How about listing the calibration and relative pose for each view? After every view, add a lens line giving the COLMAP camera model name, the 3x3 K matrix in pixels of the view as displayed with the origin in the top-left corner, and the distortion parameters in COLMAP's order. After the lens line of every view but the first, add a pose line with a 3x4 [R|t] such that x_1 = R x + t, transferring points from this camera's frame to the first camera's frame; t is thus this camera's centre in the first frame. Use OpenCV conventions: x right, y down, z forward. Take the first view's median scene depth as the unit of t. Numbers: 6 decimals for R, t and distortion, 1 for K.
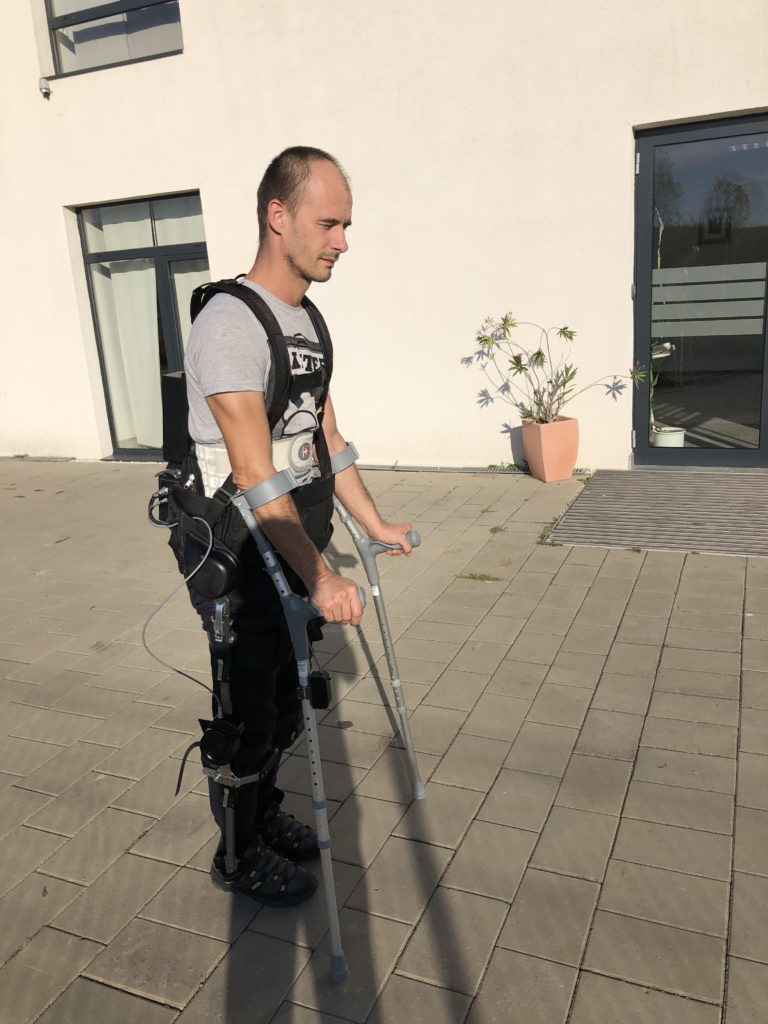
lens RADIAL K [[841.8, 0, 379.4], [0, 841.8, 511.6], [0, 0, 1]] dist [0.015370, -0.003192]
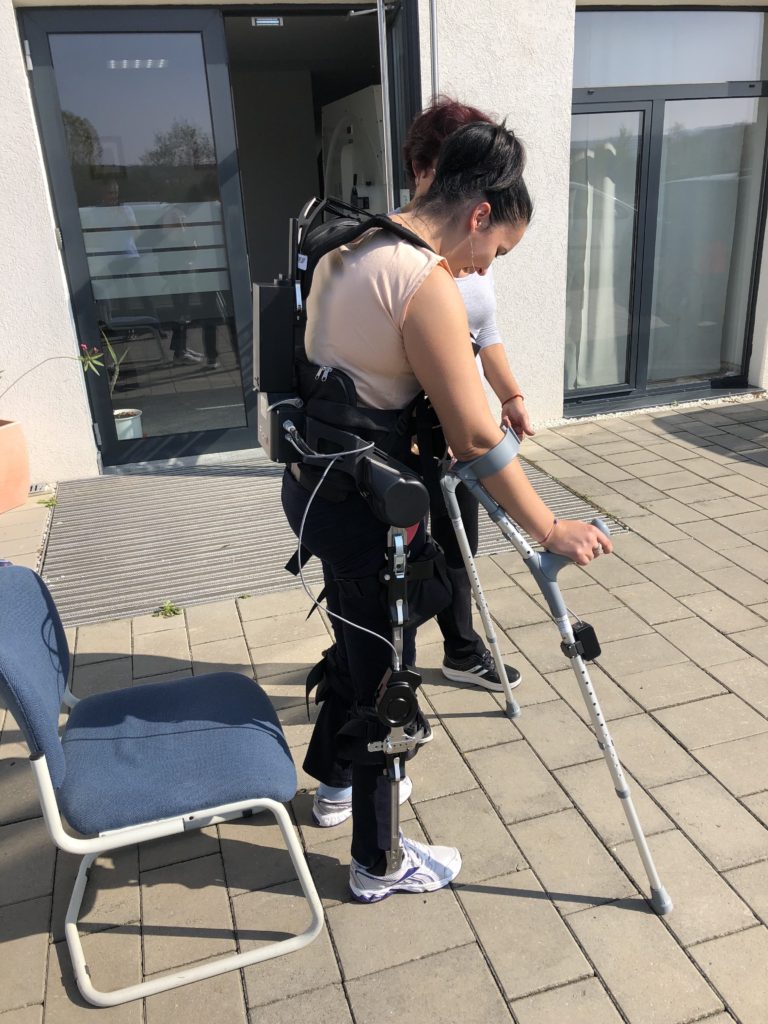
lens RADIAL K [[841.8, 0, 379.4], [0, 841.8, 511.6], [0, 0, 1]] dist [0.015370, -0.003192]
pose [[0.769250, -0.210091, 0.603421, 0.018463], [0.170311, 0.977650, 0.123270, -0.061558], [-0.615832, 0.007943, 0.787837, 0.214241]]
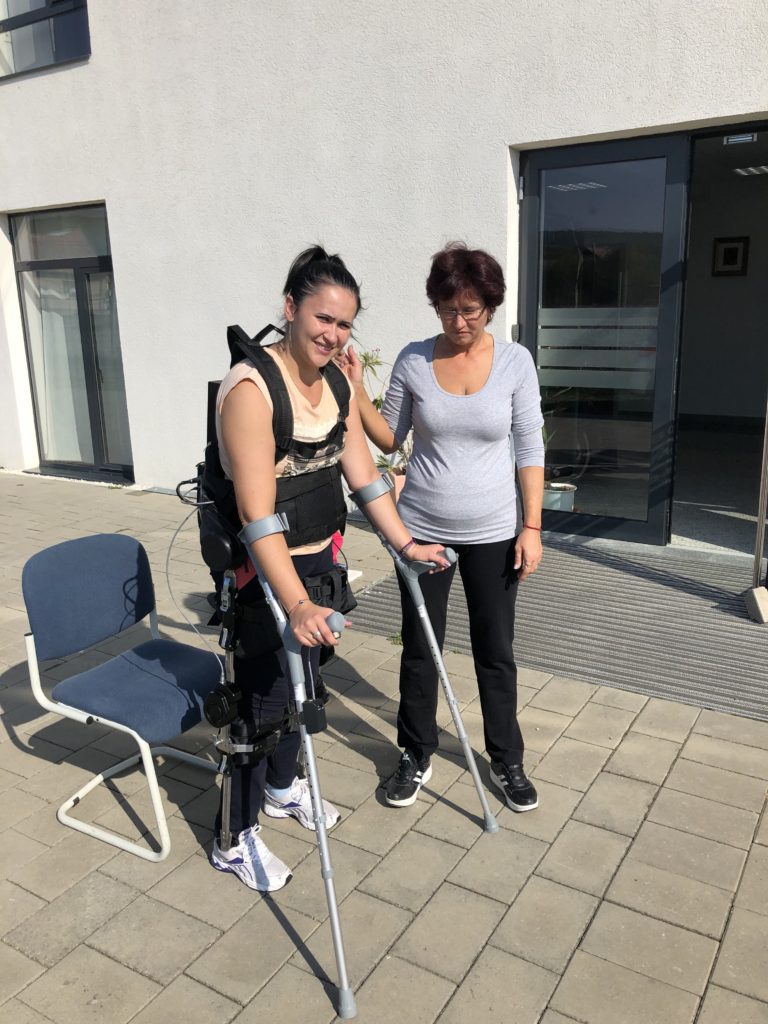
lens RADIAL K [[844.3, 0, 394.7], [0, 844.3, 503.5], [0, 0, 1]] dist [0.016009, -0.004665]
pose [[0.989626, 0.072995, -0.123738, 0.254316], [-0.075313, 0.997059, -0.014155, -0.052516], [0.122341, 0.023328, 0.992214, 0.099213]]
